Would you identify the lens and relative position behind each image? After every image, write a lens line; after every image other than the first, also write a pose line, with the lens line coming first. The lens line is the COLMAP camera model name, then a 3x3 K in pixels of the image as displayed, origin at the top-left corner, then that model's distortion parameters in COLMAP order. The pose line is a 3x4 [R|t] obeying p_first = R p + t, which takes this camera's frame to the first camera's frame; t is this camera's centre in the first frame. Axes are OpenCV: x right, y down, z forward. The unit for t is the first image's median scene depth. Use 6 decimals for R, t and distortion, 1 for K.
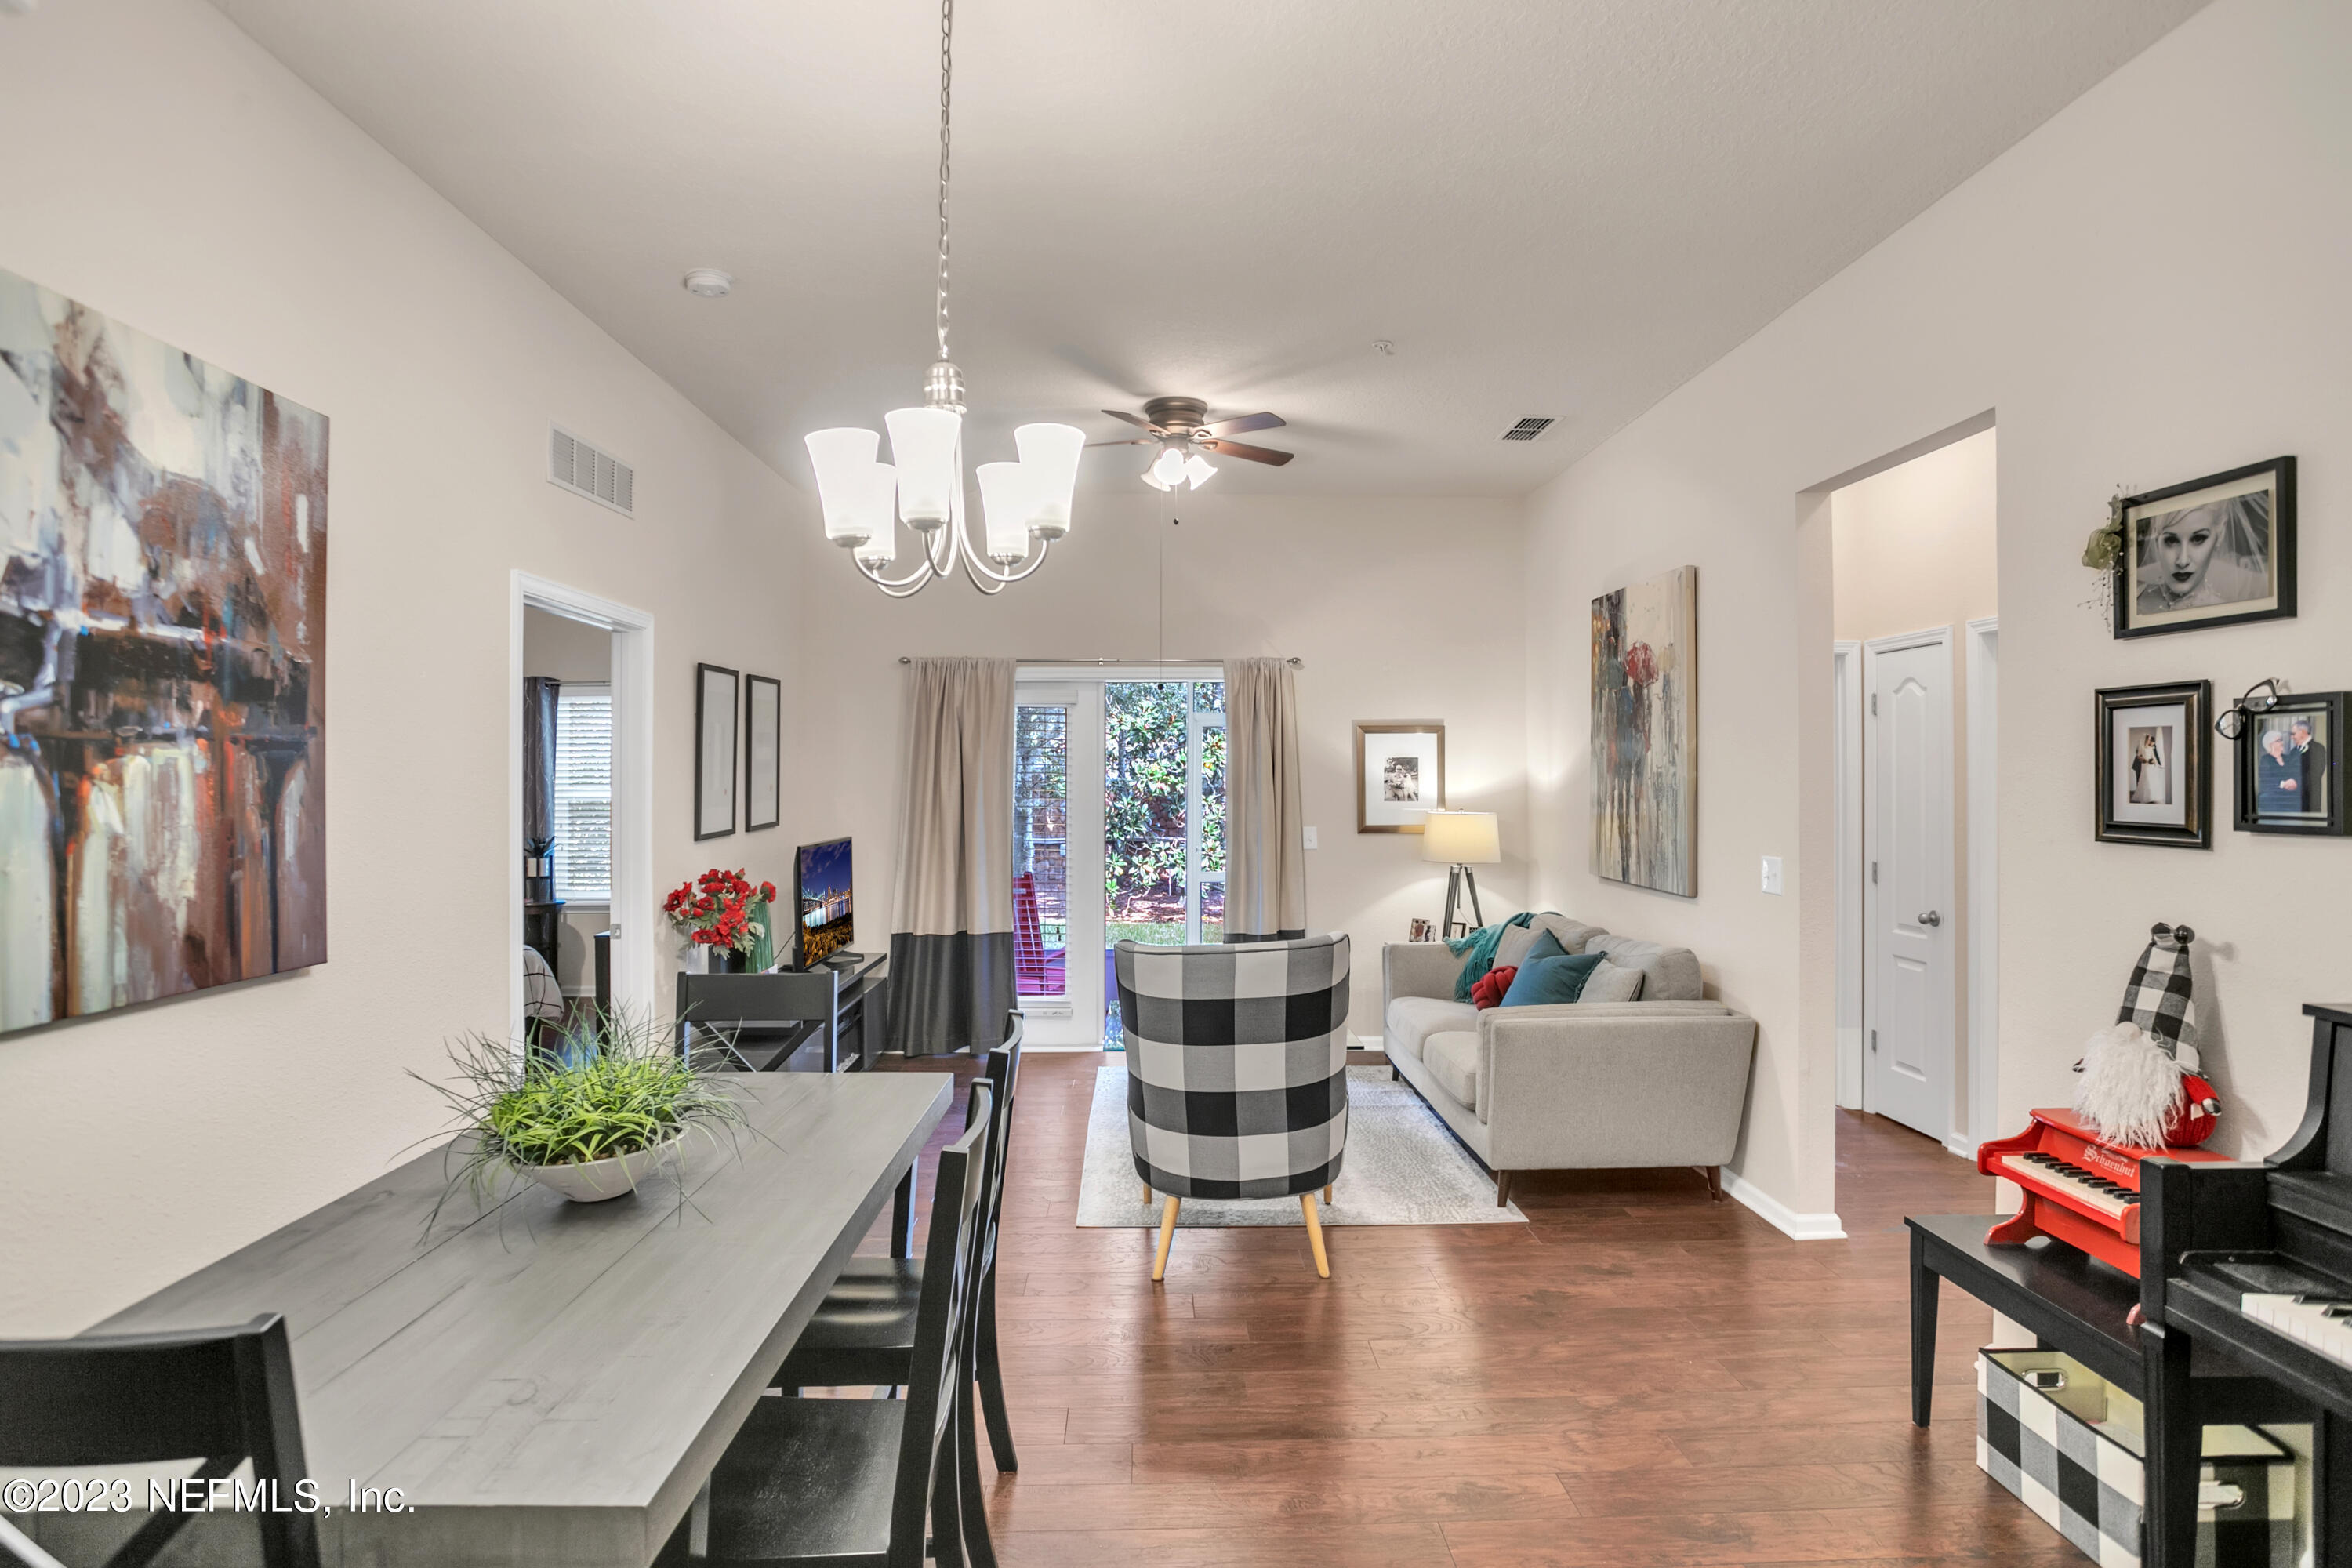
lens RADIAL K [[1226.6, 0, 1163.1], [0, 1226.6, 778.9], [0, 0, 1]] dist [-0.031423, -0.001266]
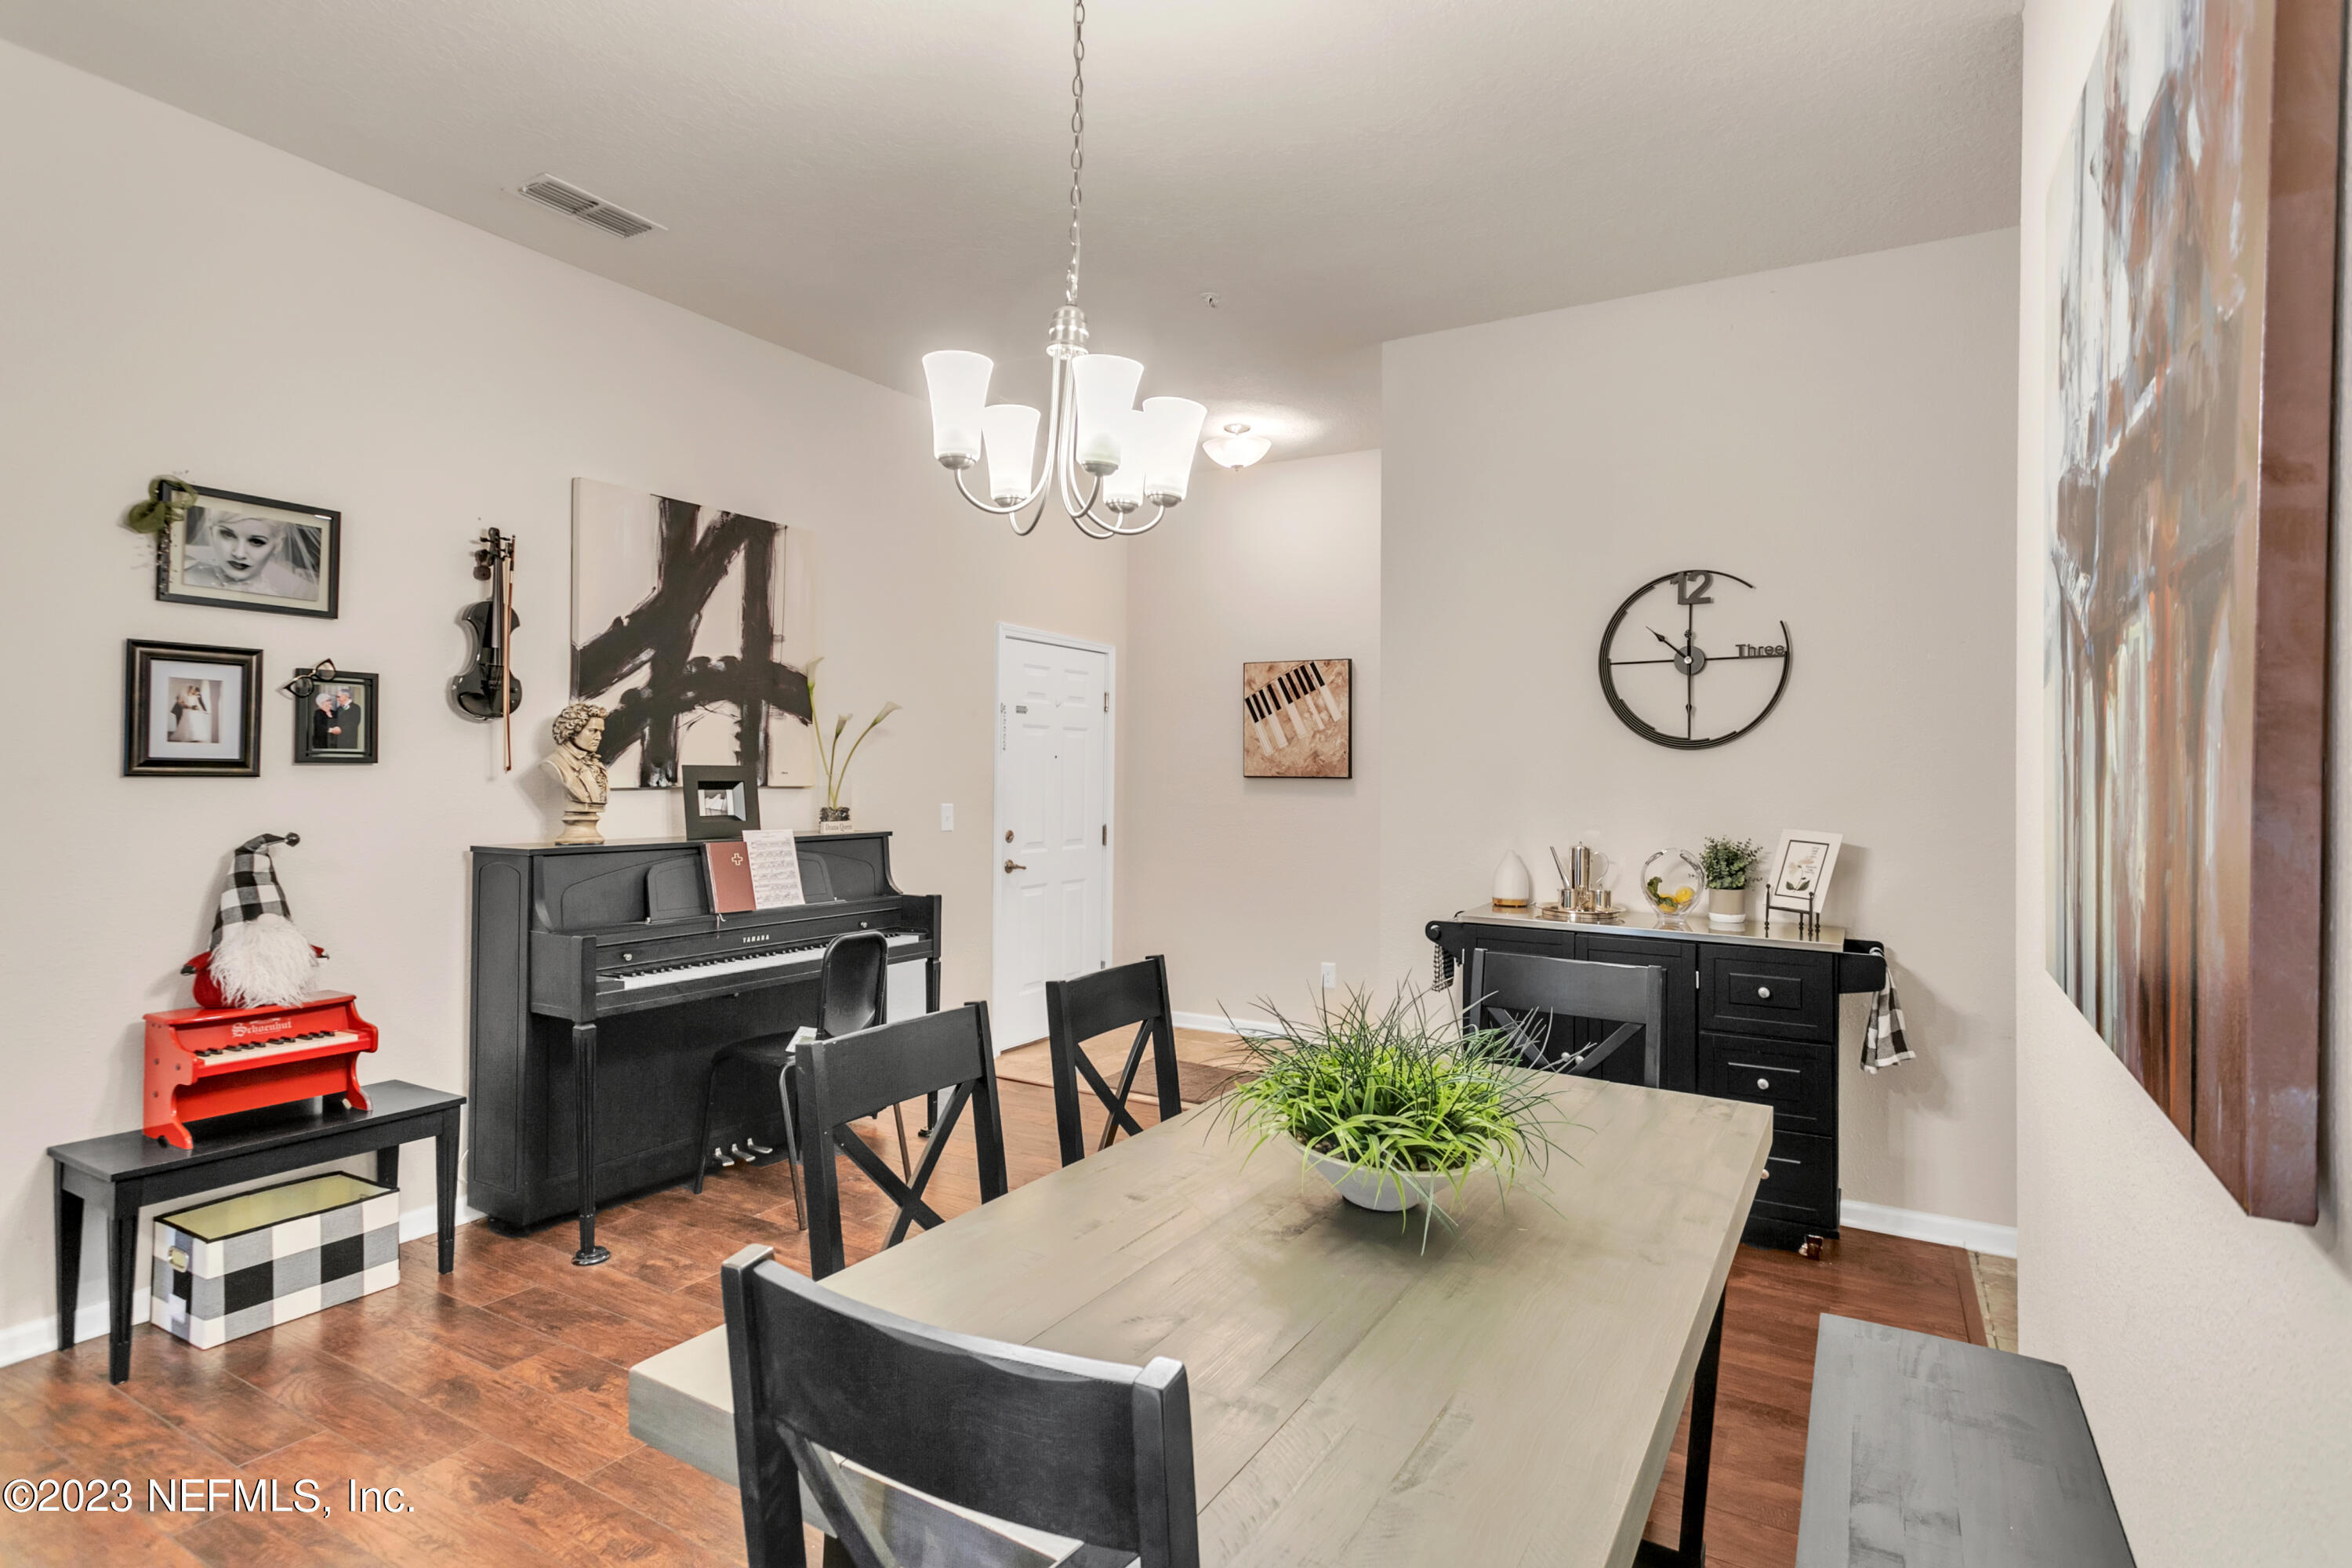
lens RADIAL K [[1226.6, 0, 1178.7], [0, 1226.6, 771.3], [0, 0, 1]] dist [-0.031423, -0.001266]
pose [[-0.855504, -0.009462, 0.517710, -0.733062], [-0.010152, 0.999947, 0.001500, 0.042120], [-0.517697, -0.003973, -0.855555, 1.698203]]
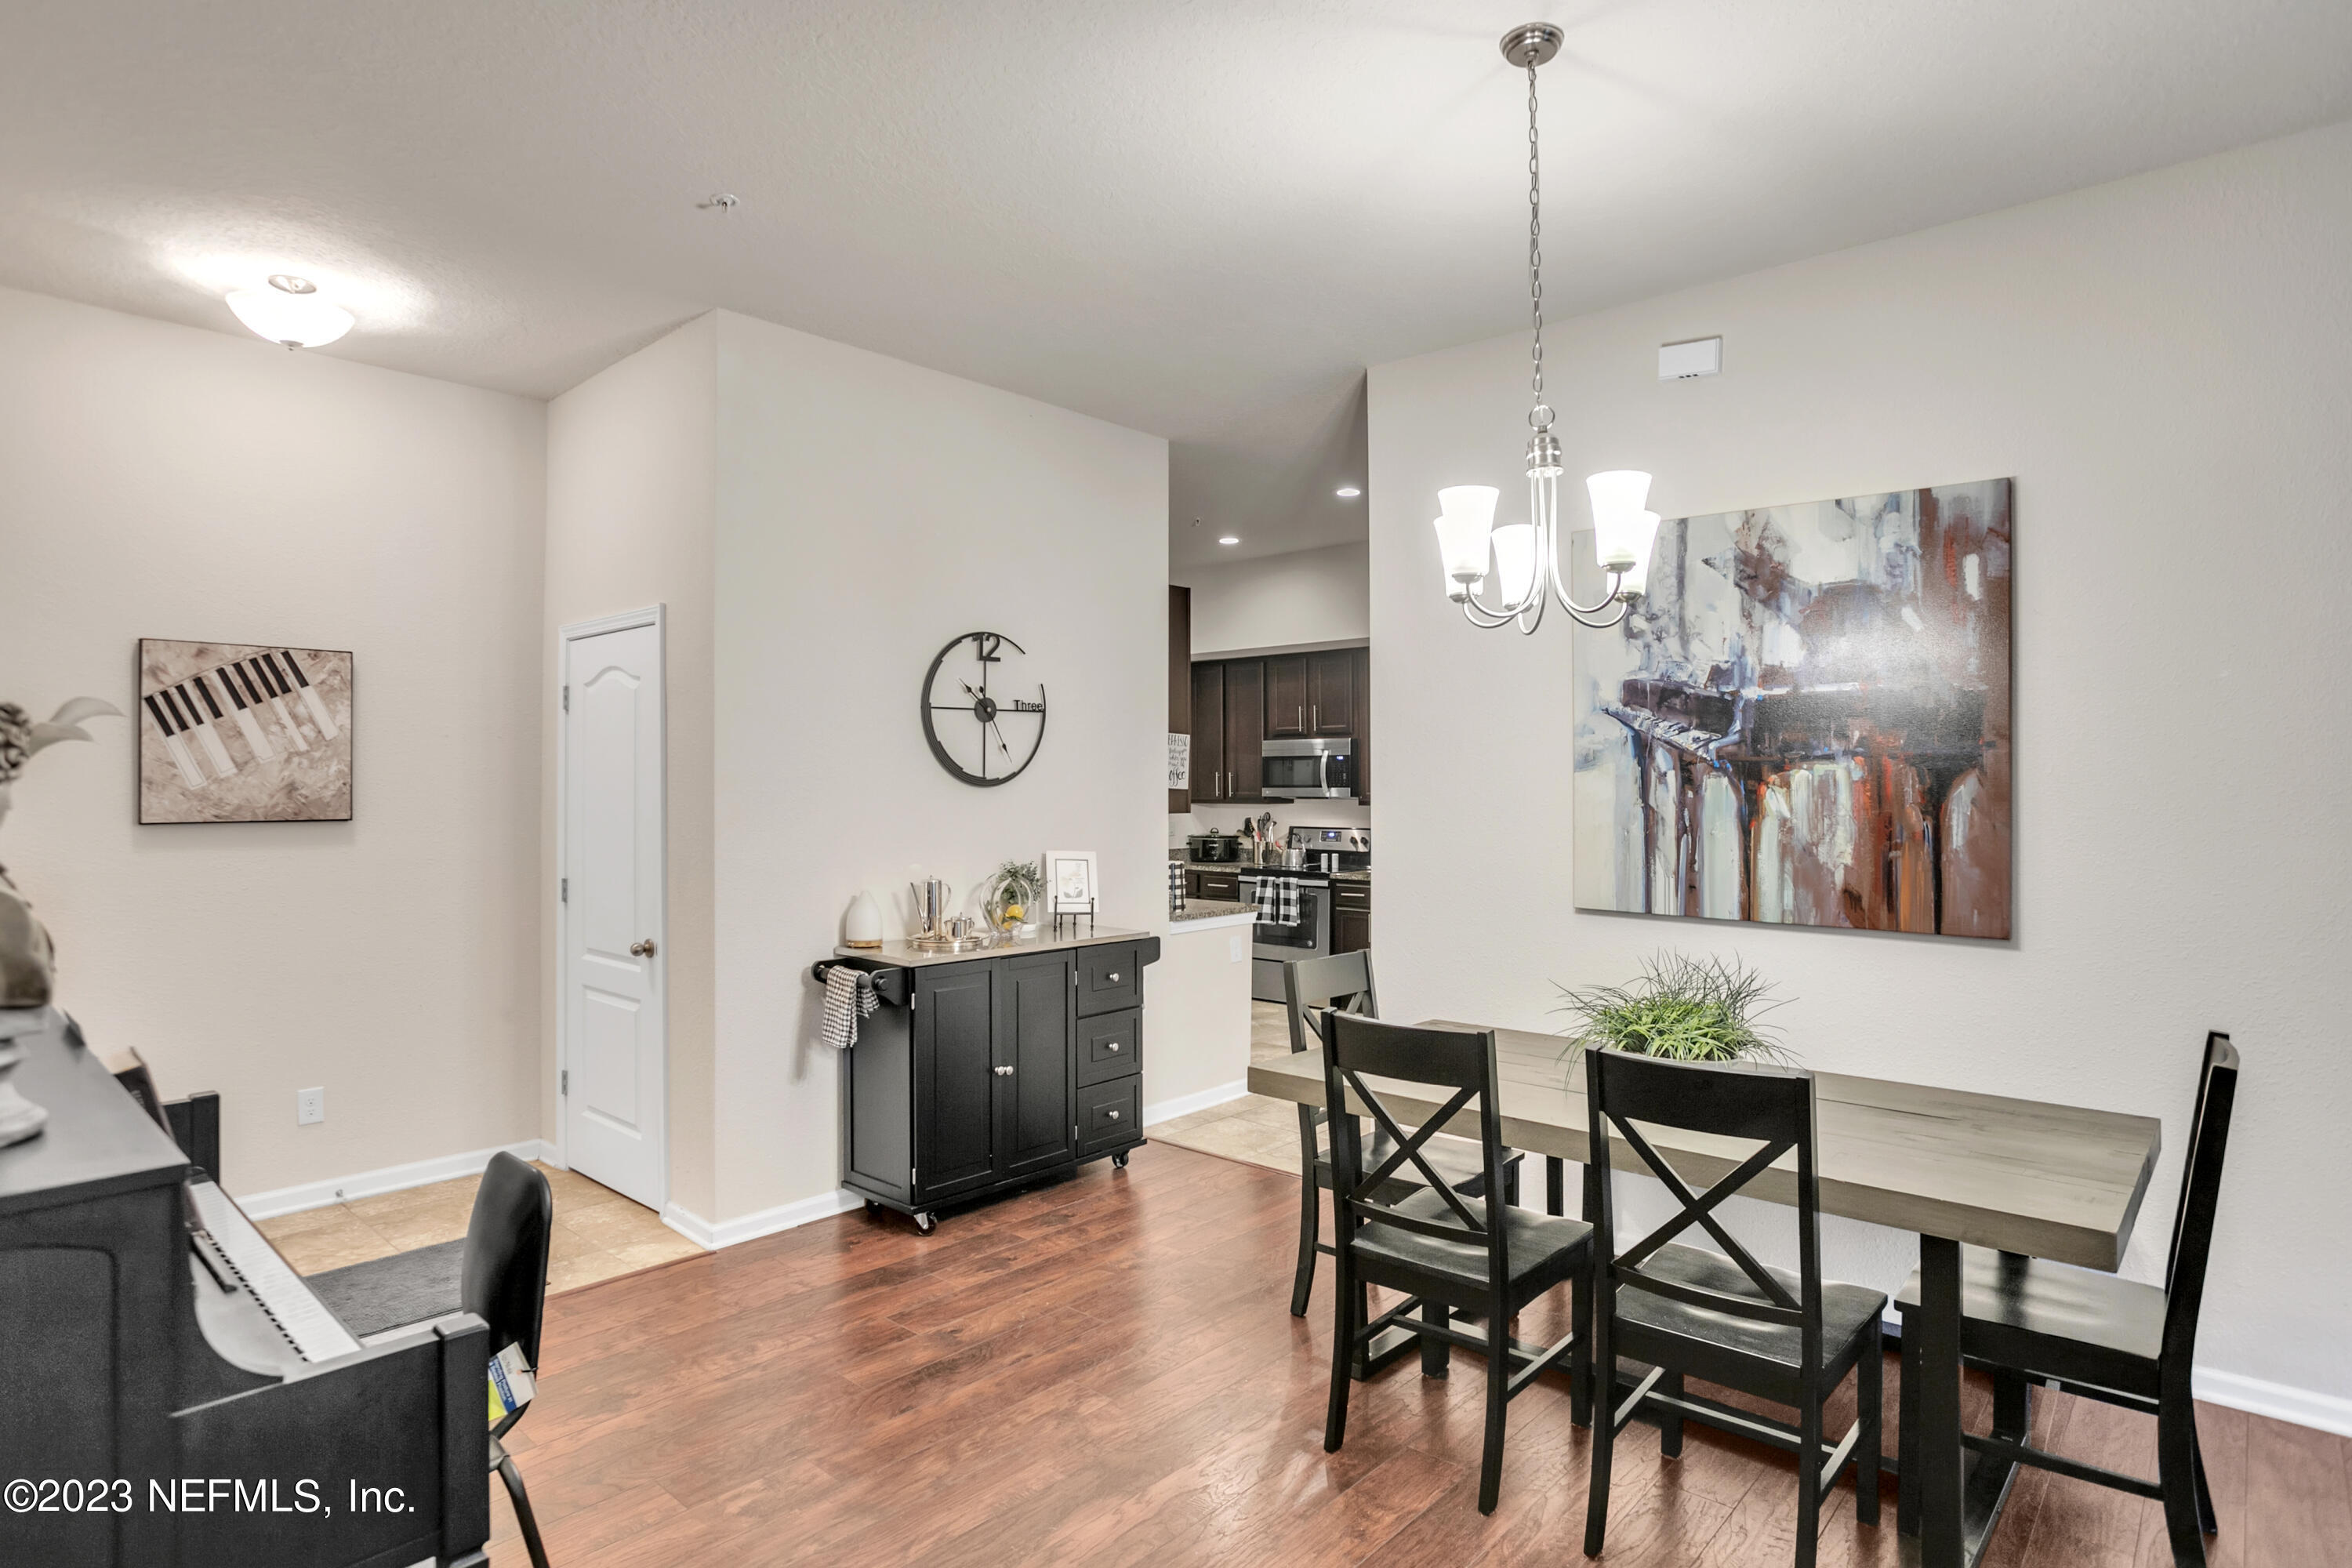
lens RADIAL K [[1226.6, 0, 1185.9], [0, 1226.6, 780.9], [0, 0, 1]] dist [-0.031423, -0.001266]
pose [[-0.678530, -0.003355, -0.734565, 0.852742], [-0.000589, 0.999992, -0.004023, 0.002511], [0.734572, -0.002297, -0.678527, 1.431133]]
